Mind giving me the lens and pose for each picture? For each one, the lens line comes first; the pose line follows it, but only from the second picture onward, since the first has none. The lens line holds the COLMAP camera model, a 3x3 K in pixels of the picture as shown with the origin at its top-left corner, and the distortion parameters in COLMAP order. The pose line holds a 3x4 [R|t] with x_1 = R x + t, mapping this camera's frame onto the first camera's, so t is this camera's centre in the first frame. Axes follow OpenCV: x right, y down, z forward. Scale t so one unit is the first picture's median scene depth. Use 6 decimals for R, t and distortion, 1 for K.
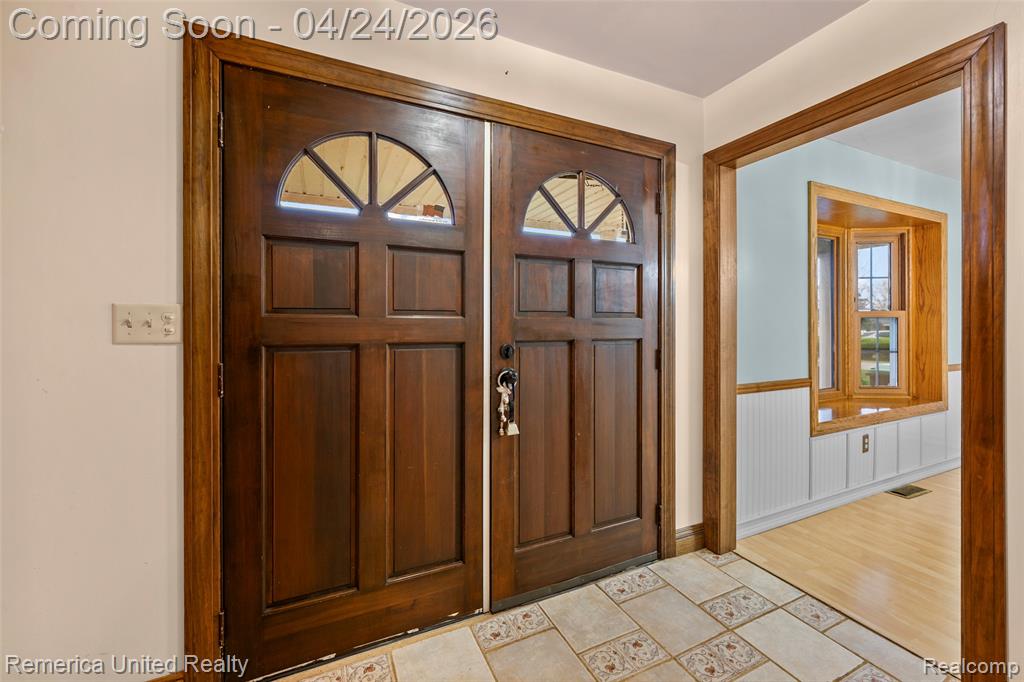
lens RADIAL K [[412.8, 0, 512.2], [0, 412.8, 333.4], [0, 0, 1]] dist [0.001714, -0.000953]
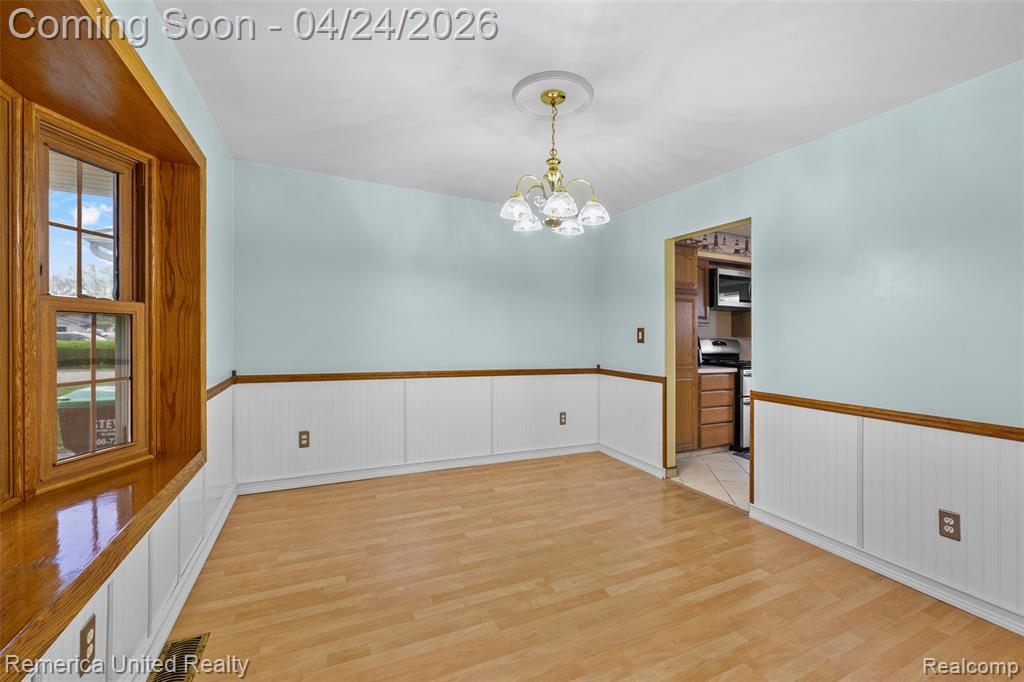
lens RADIAL K [[412.8, 0, 511.5], [0, 412.8, 334.5], [0, 0, 1]] dist [0.001714, -0.000953]
pose [[0.001880, 0.004338, 0.999989, 0.399054], [-0.000661, 0.999990, -0.004337, -0.010451], [-0.999998, -0.000653, 0.001883, 0.508893]]
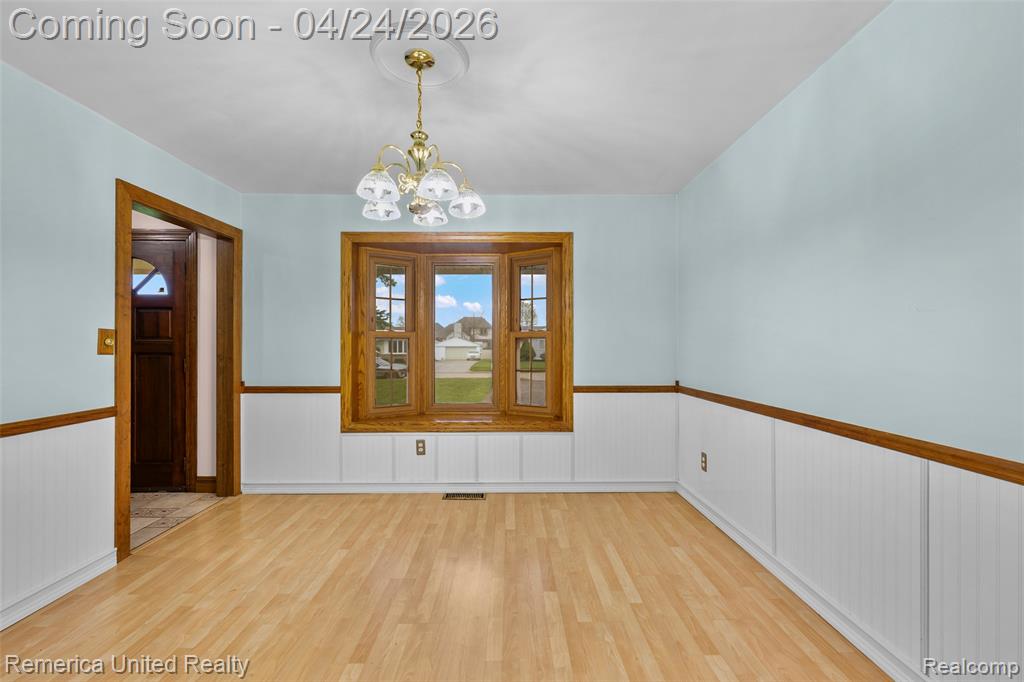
lens RADIAL K [[412.8, 0, 509.8], [0, 412.8, 350.6], [0, 0, 1]] dist [0.001714, -0.000953]
pose [[0.907897, 0.006059, -0.419149, 1.291389], [-0.009448, 0.999937, -0.006010, 0.000230], [0.419086, 0.009417, 0.907898, 0.044222]]
